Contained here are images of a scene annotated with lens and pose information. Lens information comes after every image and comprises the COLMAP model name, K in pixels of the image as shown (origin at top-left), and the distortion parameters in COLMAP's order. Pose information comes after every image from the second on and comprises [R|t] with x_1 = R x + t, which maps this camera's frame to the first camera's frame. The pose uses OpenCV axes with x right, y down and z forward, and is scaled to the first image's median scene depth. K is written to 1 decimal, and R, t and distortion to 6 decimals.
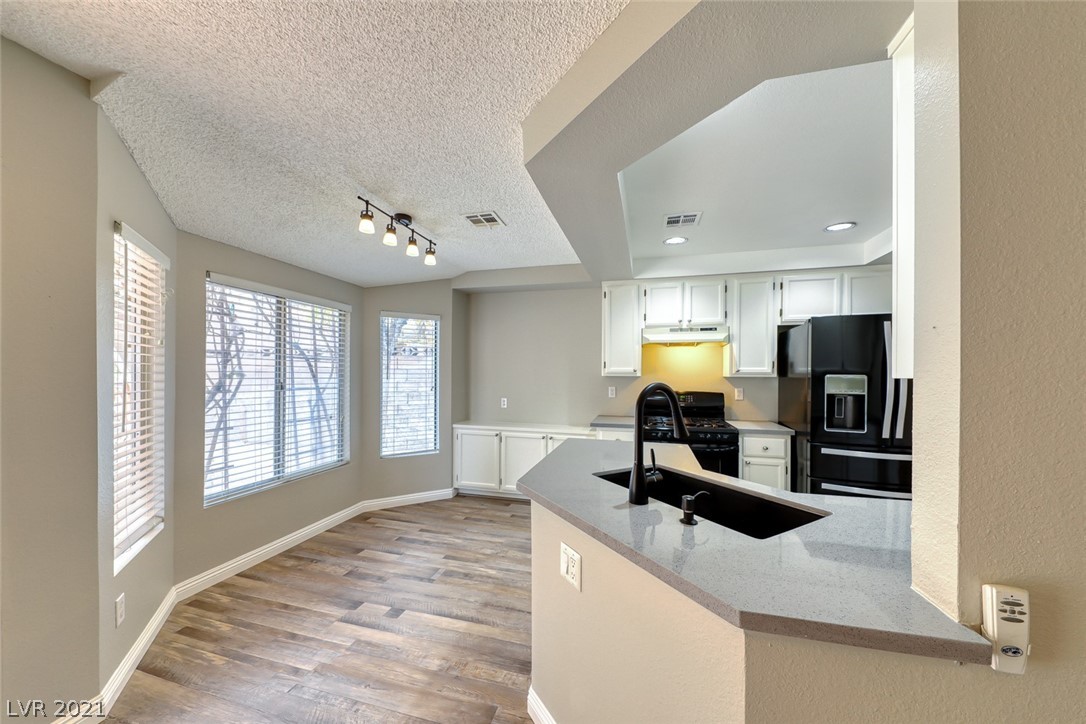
lens RADIAL K [[368.9, 0, 547.3], [0, 368.9, 377.7], [0, 0, 1]] dist [0.011060, -0.004362]
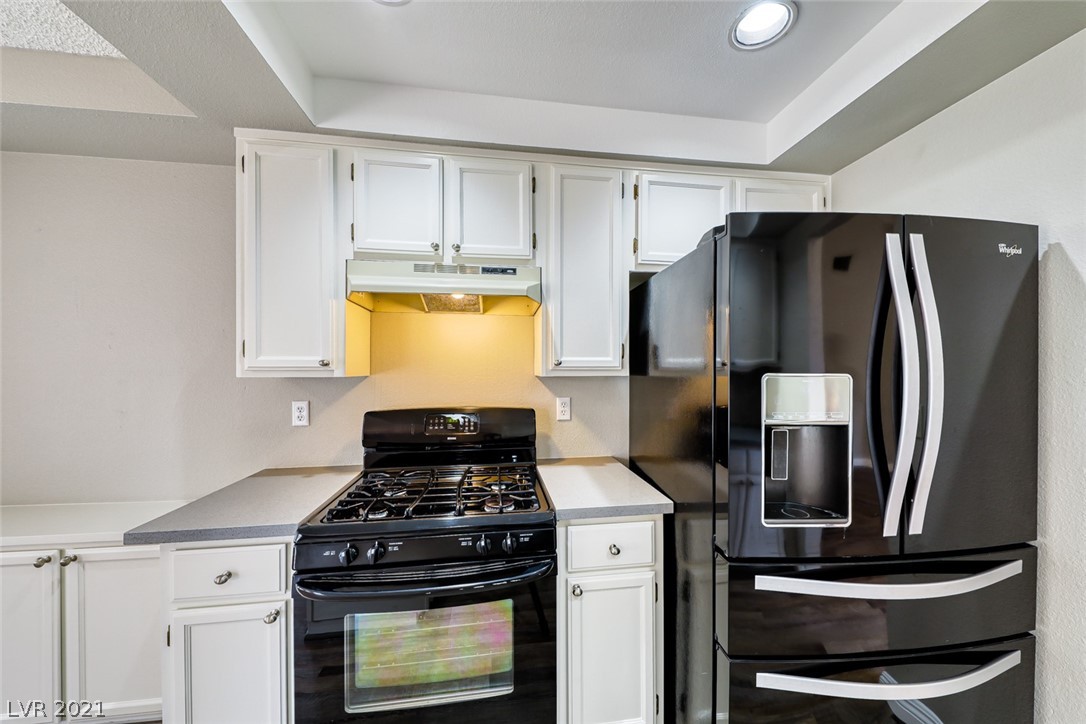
lens RADIAL K [[368.9, 0, 544.4], [0, 368.9, 370.0], [0, 0, 1]] dist [0.011060, -0.004362]
pose [[0.922700, -0.006125, 0.385469, 0.332250], [0.007588, 0.999969, -0.002274, -0.009984], [-0.385443, 0.005023, 0.922718, 0.600827]]
